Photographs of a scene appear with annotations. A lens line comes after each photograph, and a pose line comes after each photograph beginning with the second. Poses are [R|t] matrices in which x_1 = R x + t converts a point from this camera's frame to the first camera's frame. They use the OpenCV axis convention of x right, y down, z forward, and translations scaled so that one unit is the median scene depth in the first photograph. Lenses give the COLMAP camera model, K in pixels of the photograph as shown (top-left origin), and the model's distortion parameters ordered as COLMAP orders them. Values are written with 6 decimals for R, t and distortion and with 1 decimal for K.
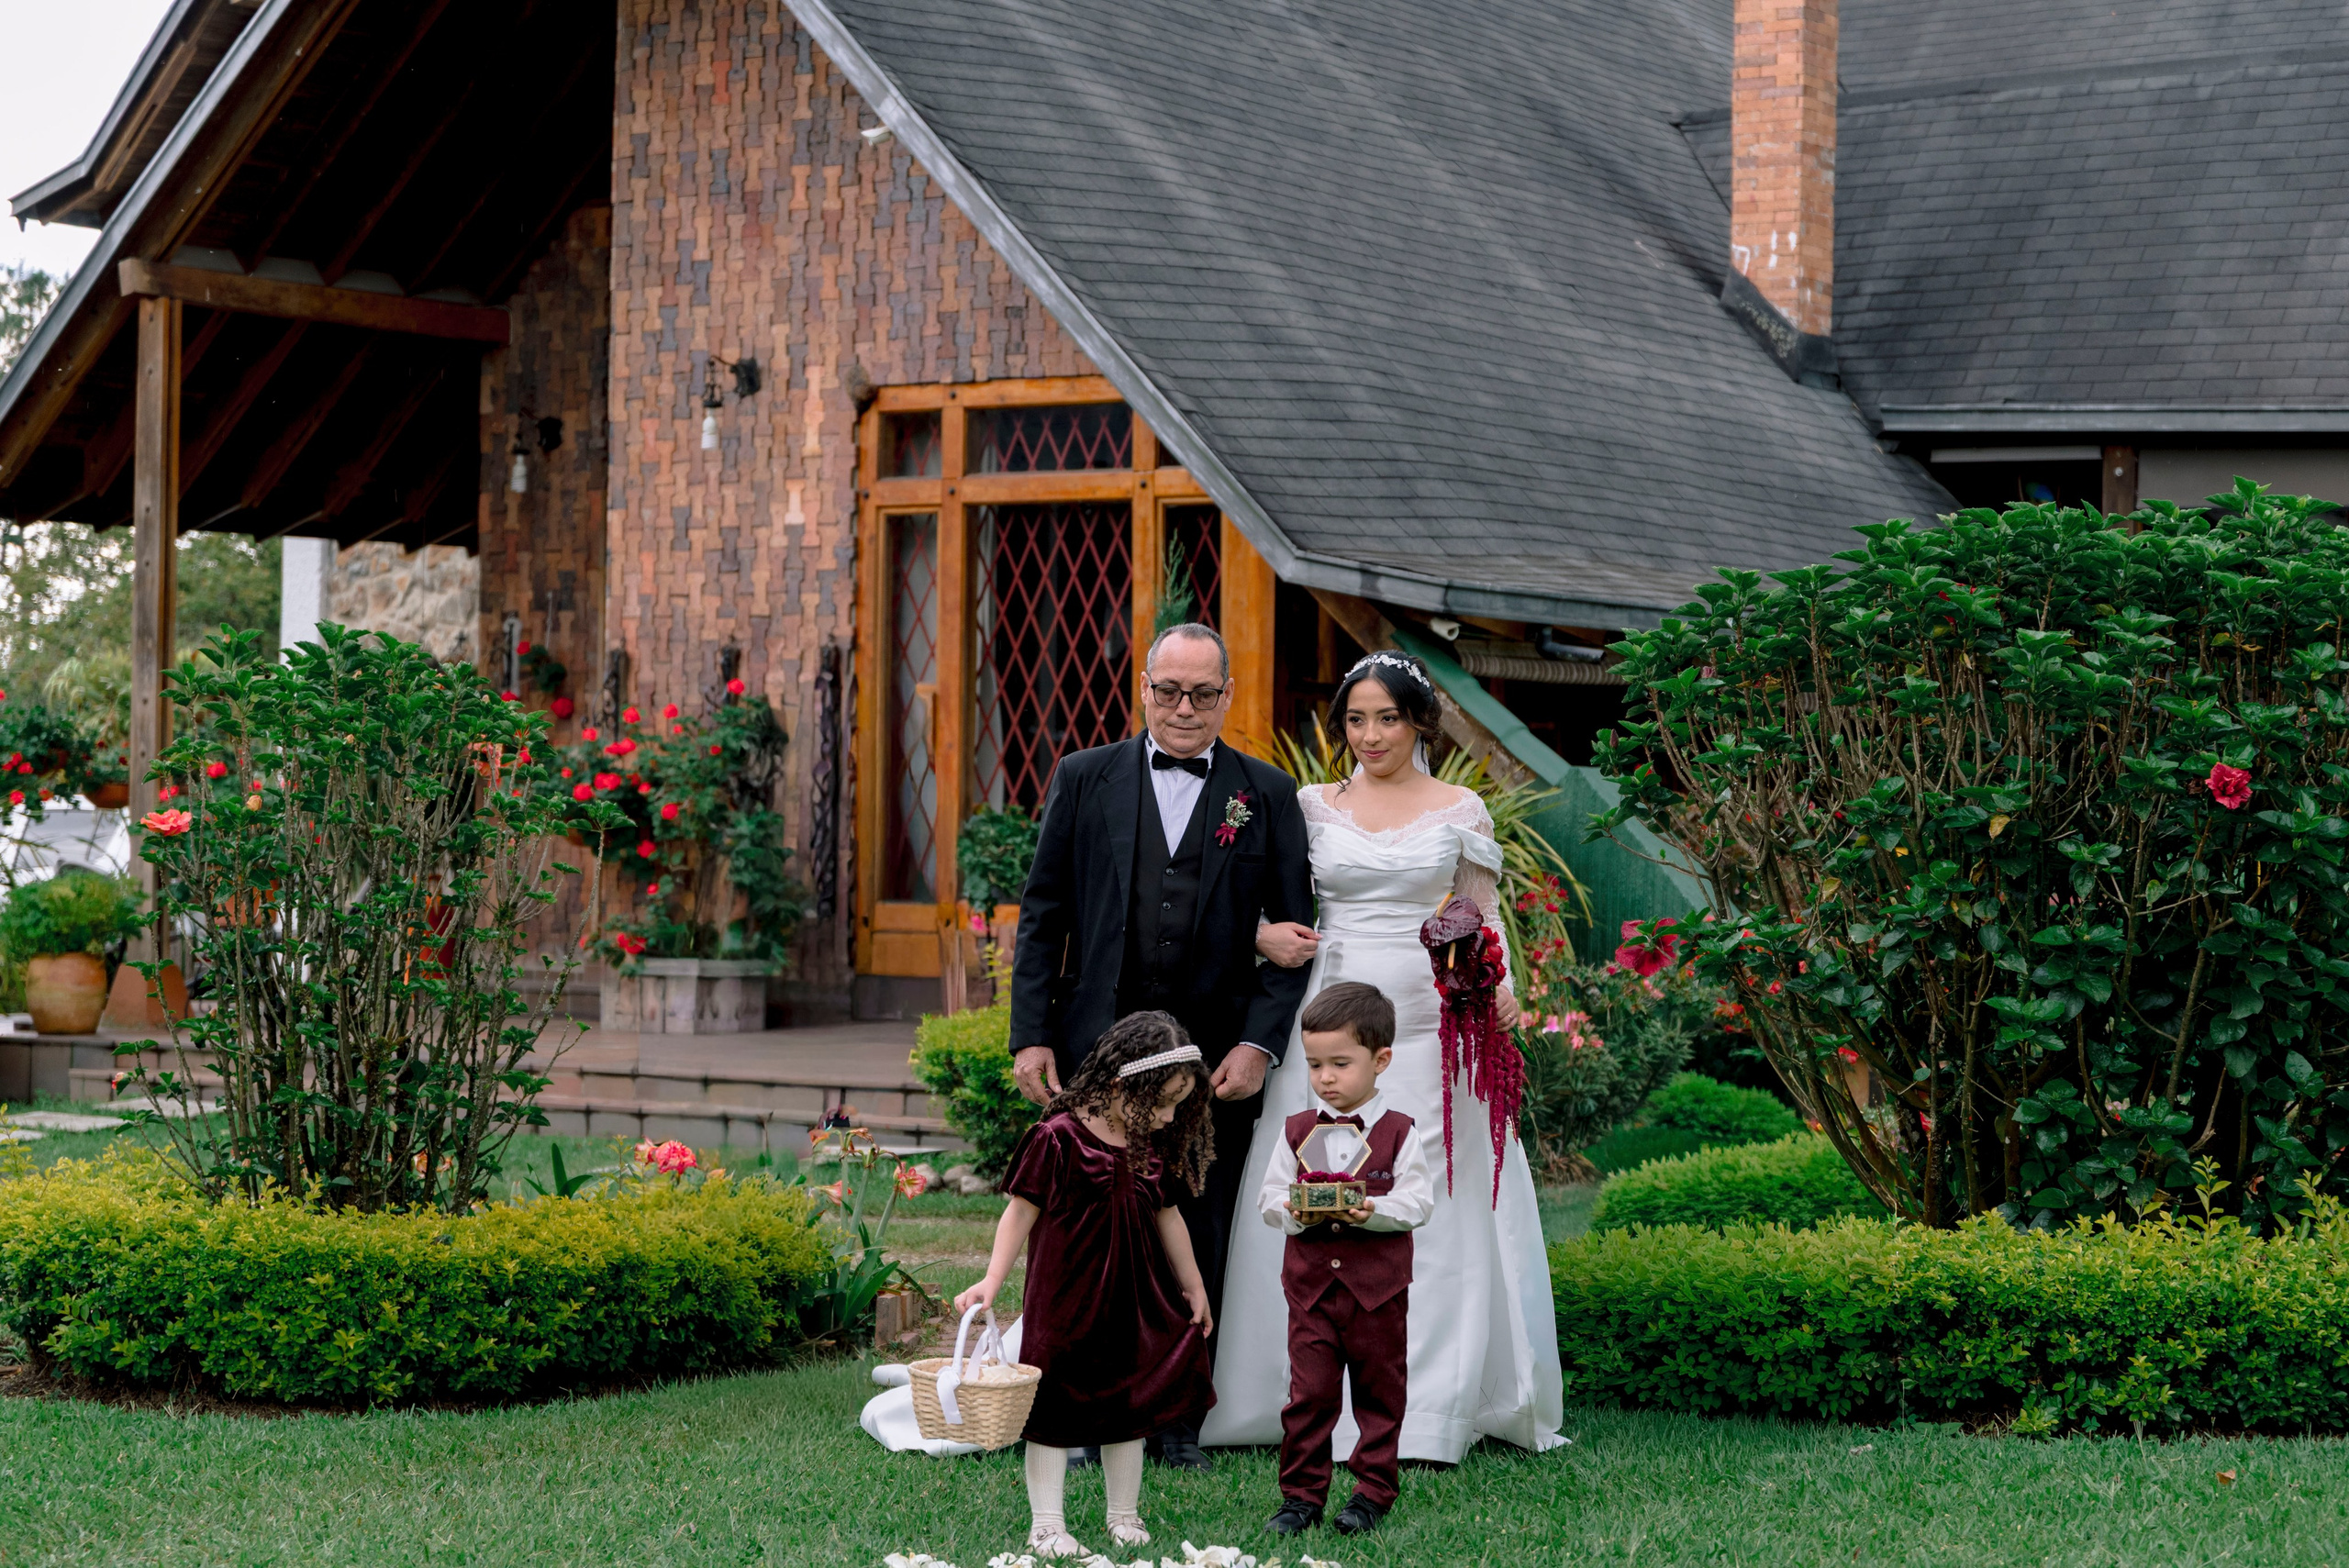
lens RADIAL K [[4521.0, 0, 1174.5], [0, 4521.0, 784.0], [0, 0, 1]] dist [0.023767, -0.012532]
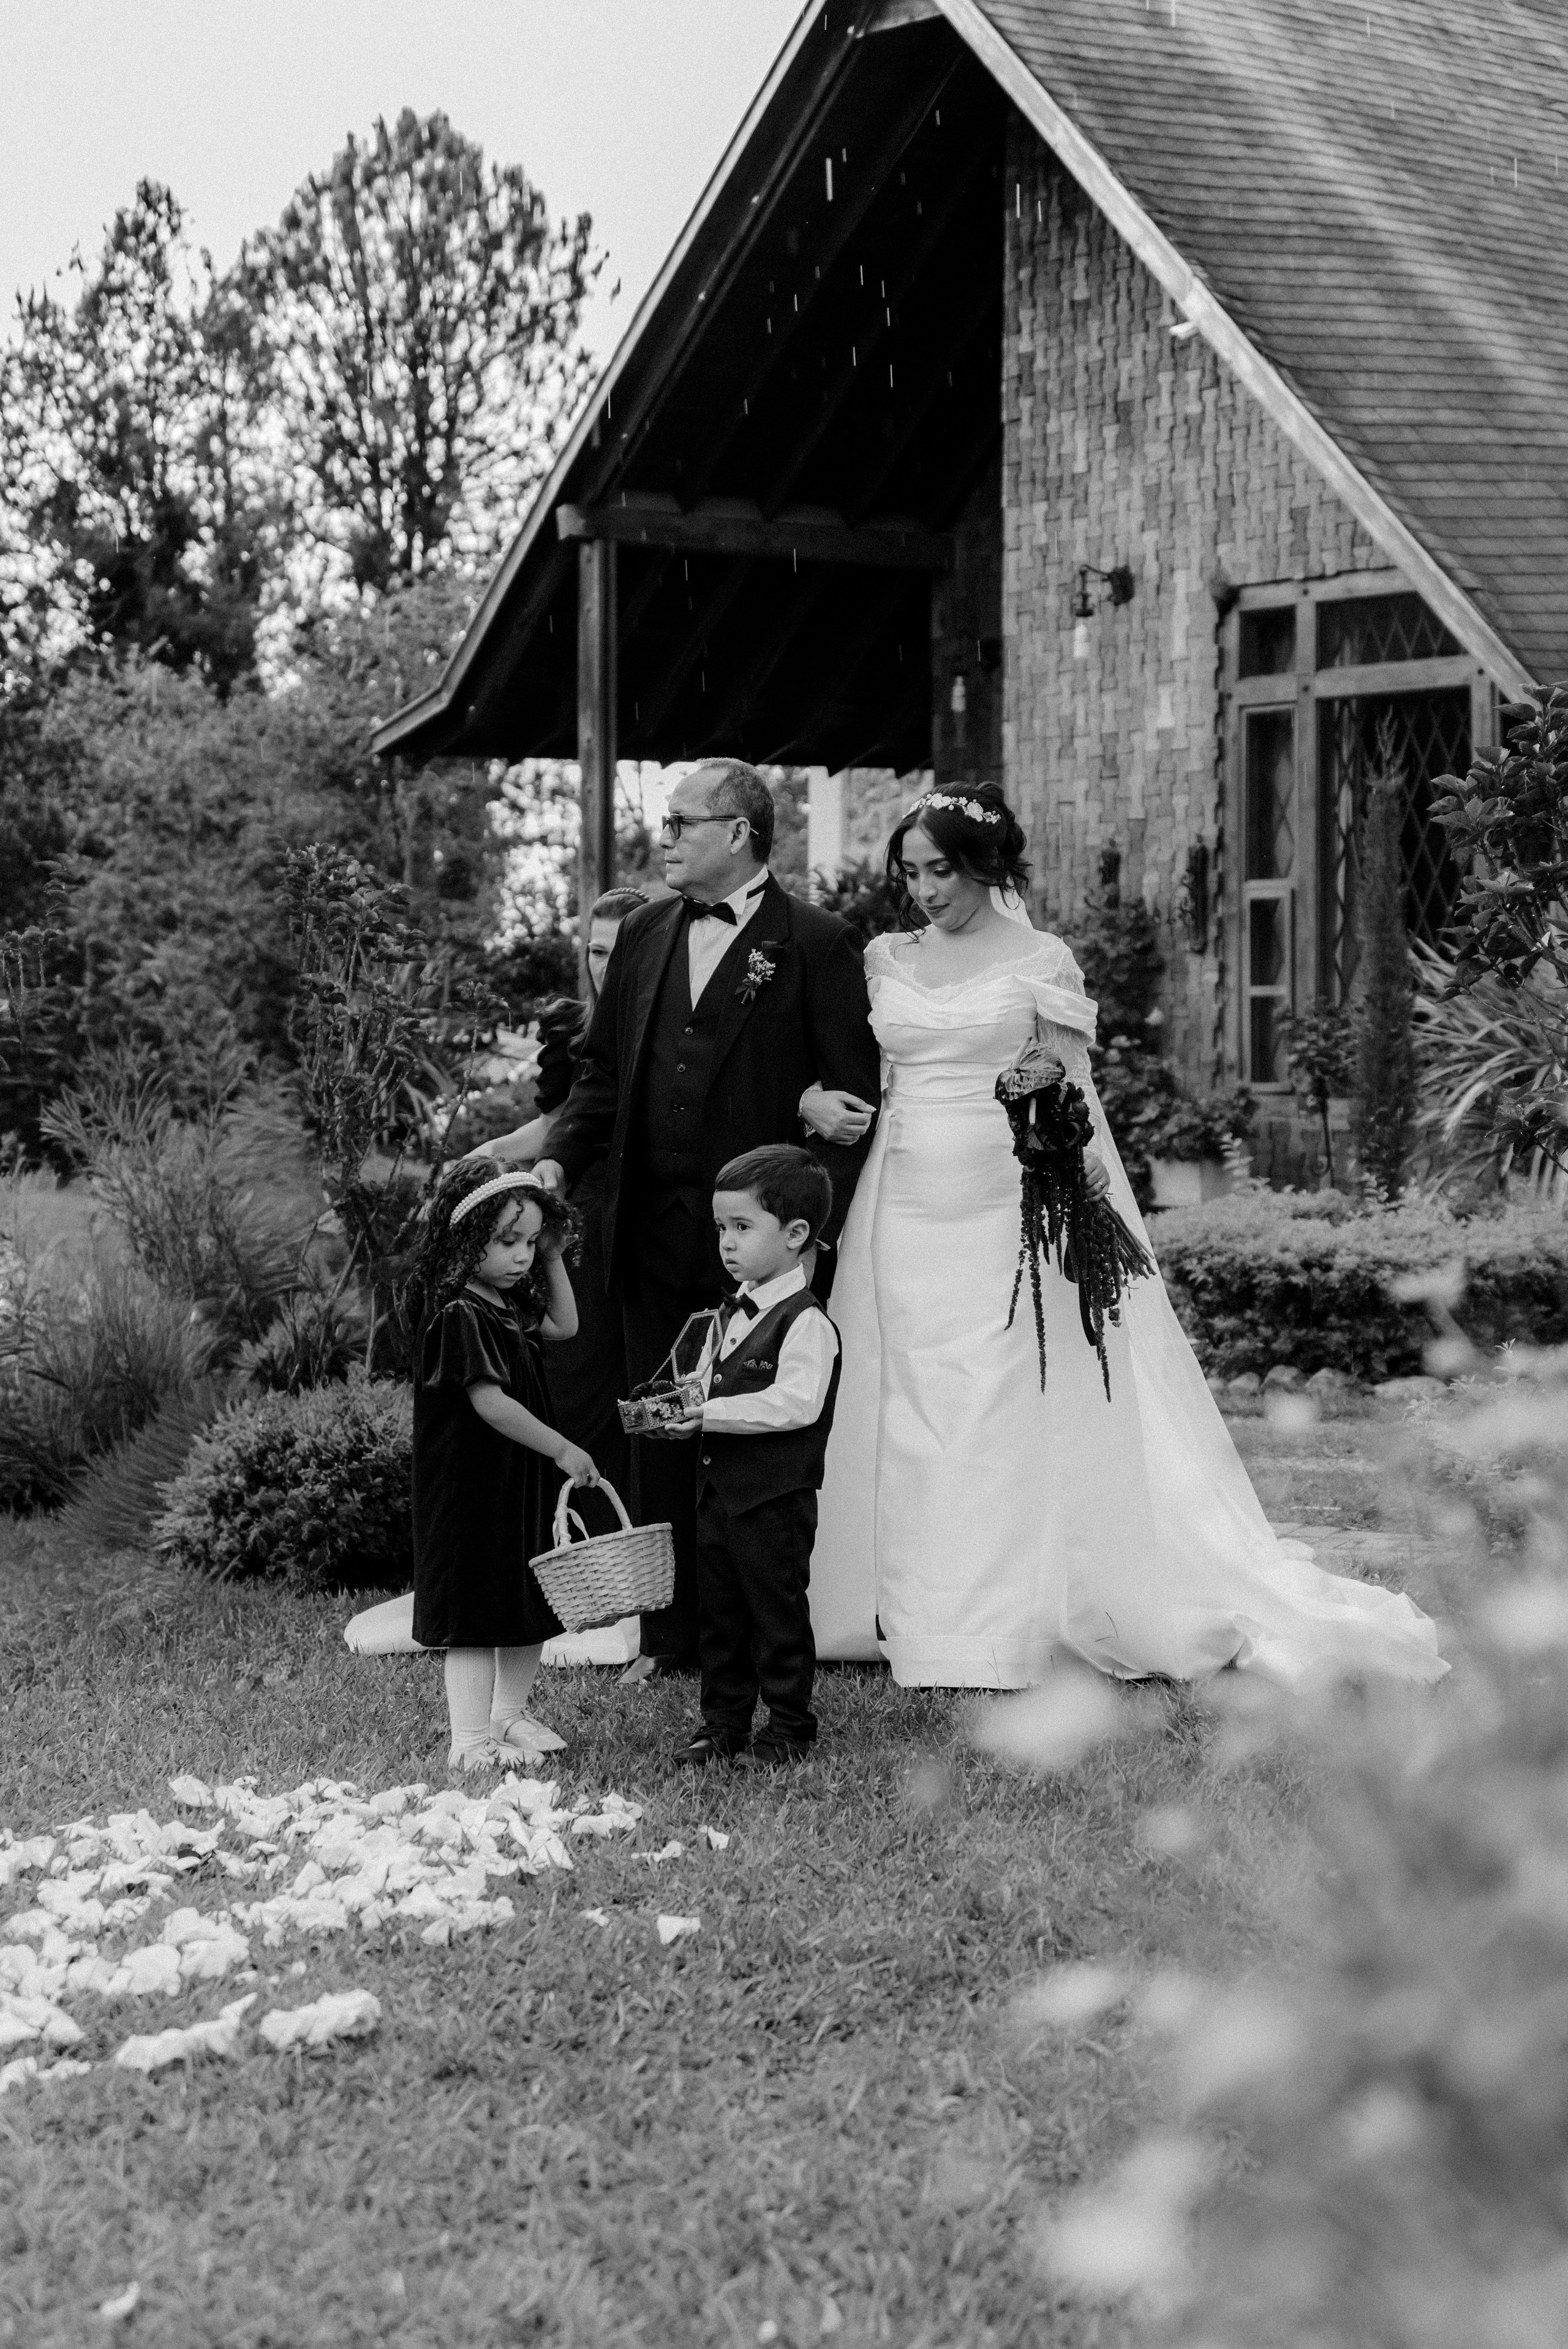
lens RADIAL K [[4113.0, 0, 784.0], [0, 4113.0, 1174.5], [0, 0, 1]] dist [-0.010096, 0.093155]
pose [[0.952361, -0.007081, -0.304890, 0.116403], [0.018556, 0.999224, 0.034753, 0.009116], [0.304408, -0.038755, 0.951753, 0.092644]]
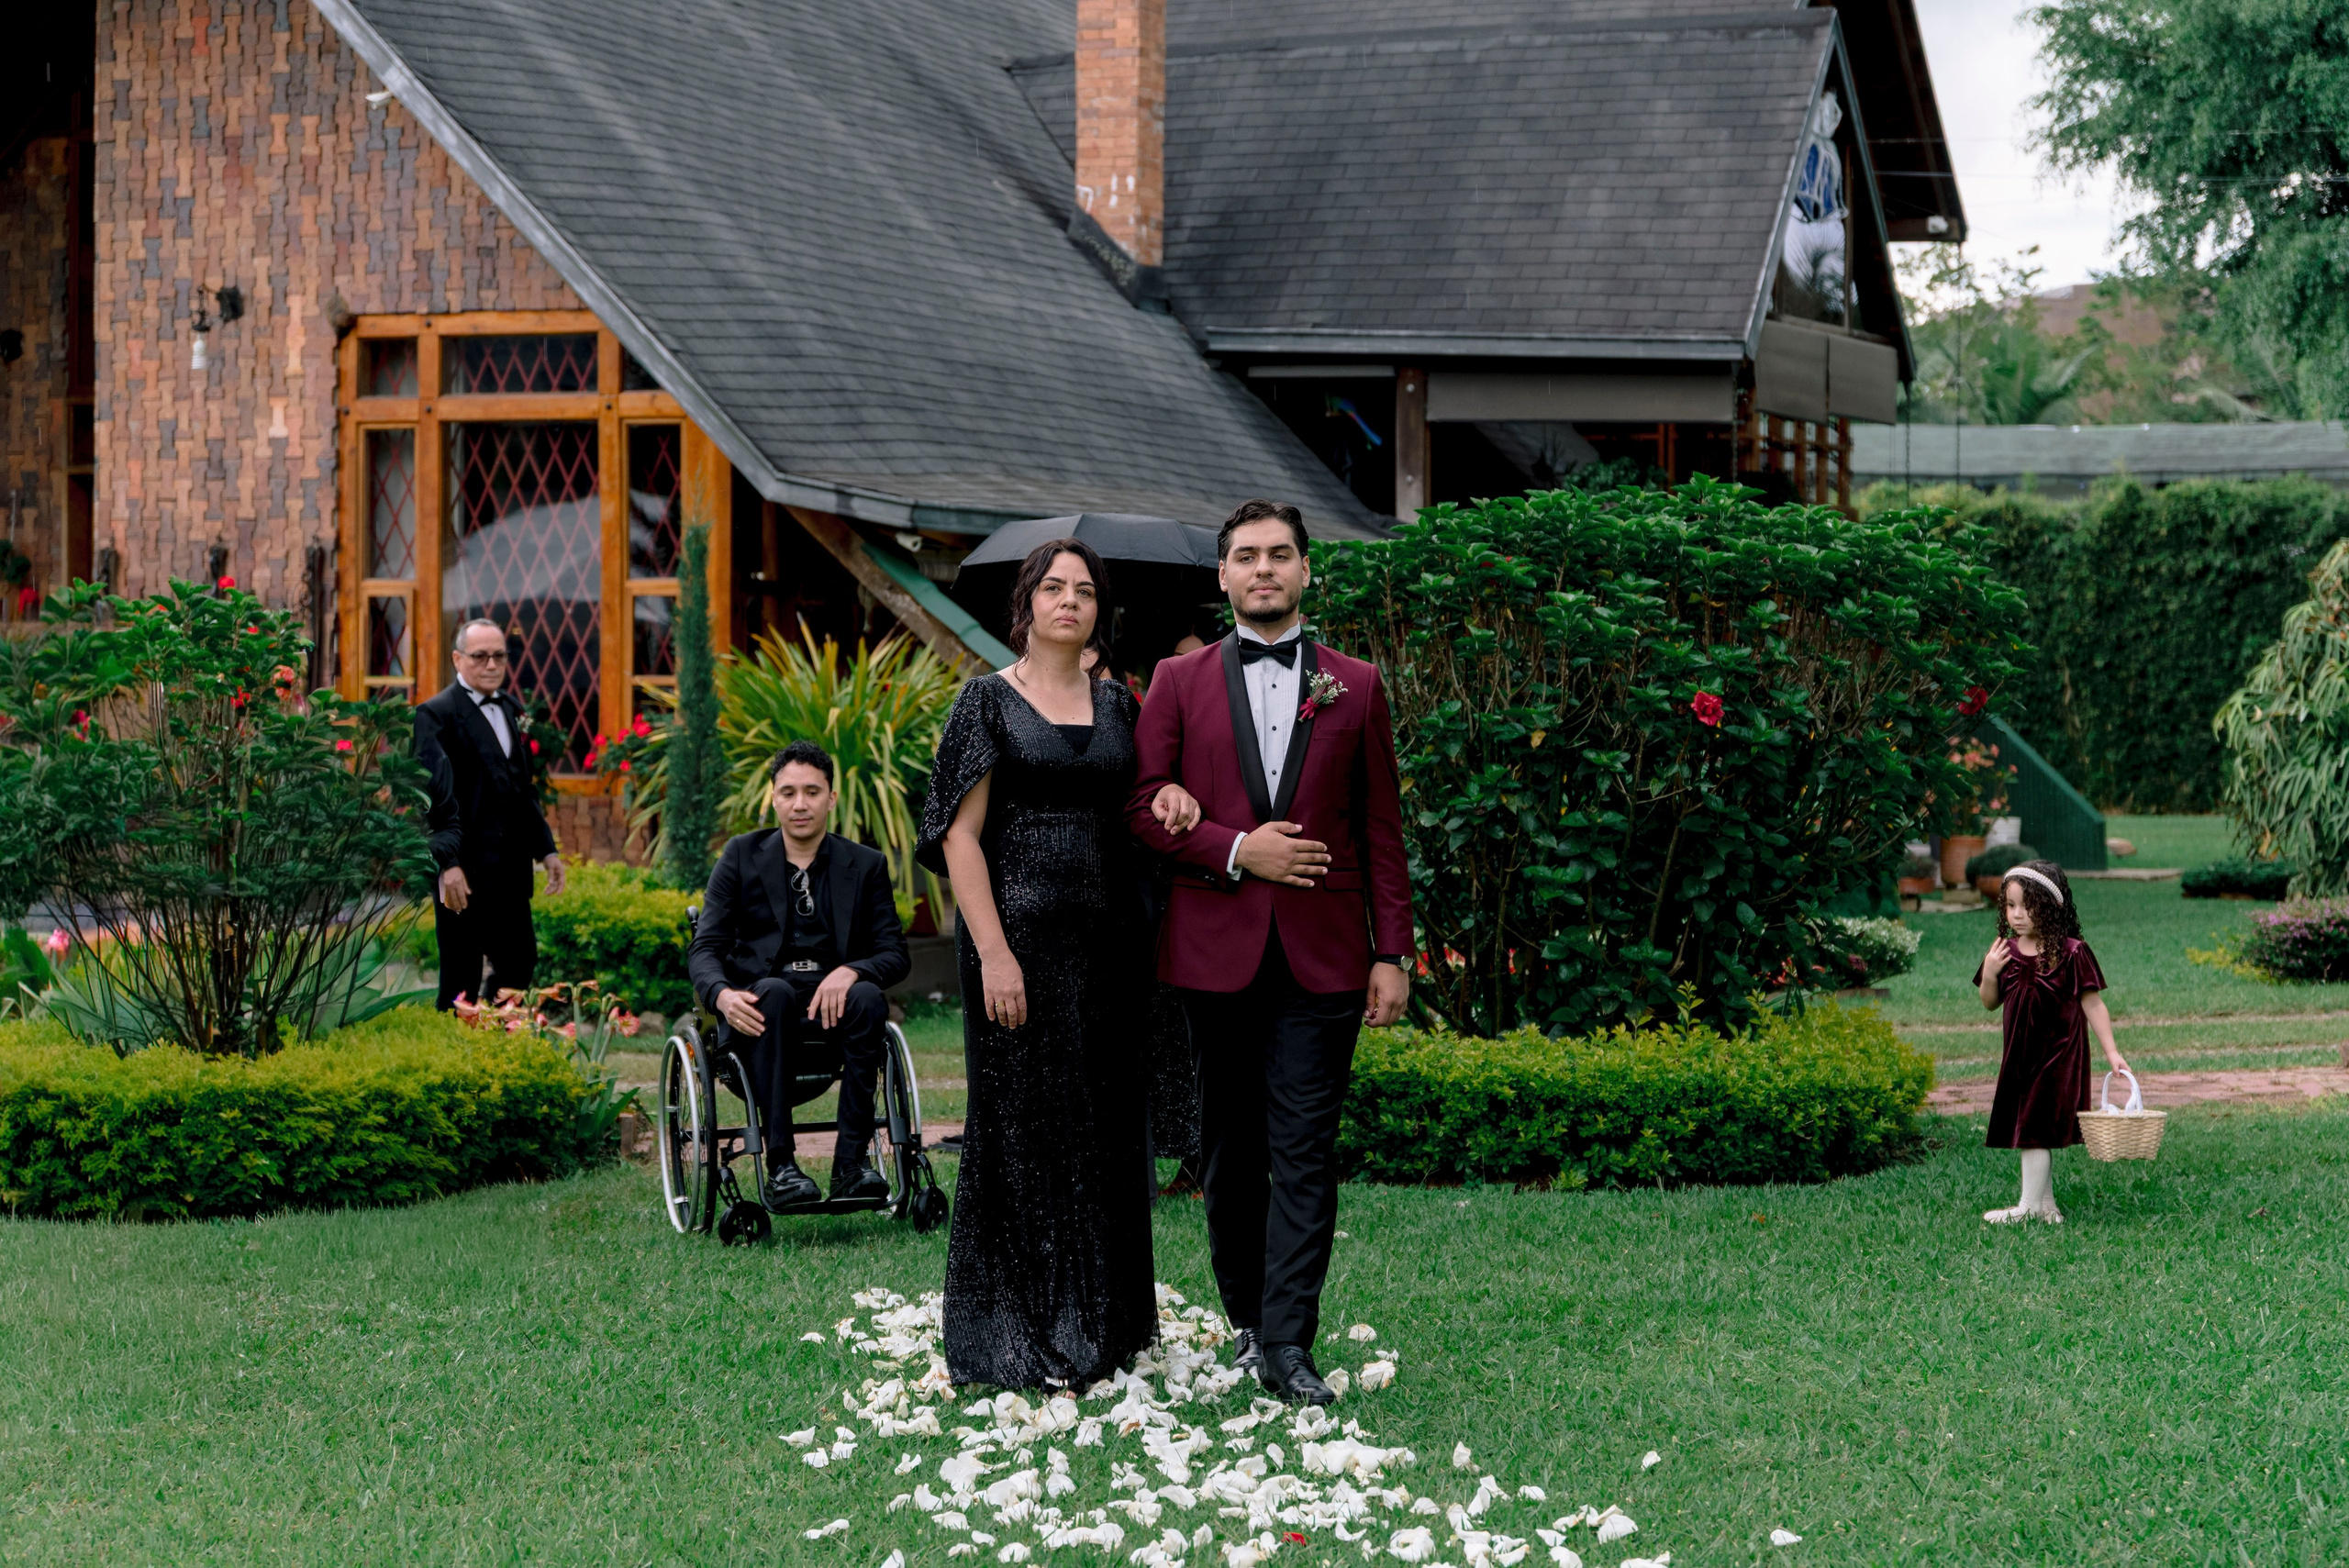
lens RADIAL K [[4483.0, 0, 1174.5], [0, 4483.0, 784.0], [0, 0, 1]] dist [0.037776, -0.156479]
pose [[0.979696, -0.014082, 0.199995, -0.091077], [0.006174, 0.999176, 0.040113, -0.015072], [-0.200395, -0.038064, 0.978975, -0.134153]]
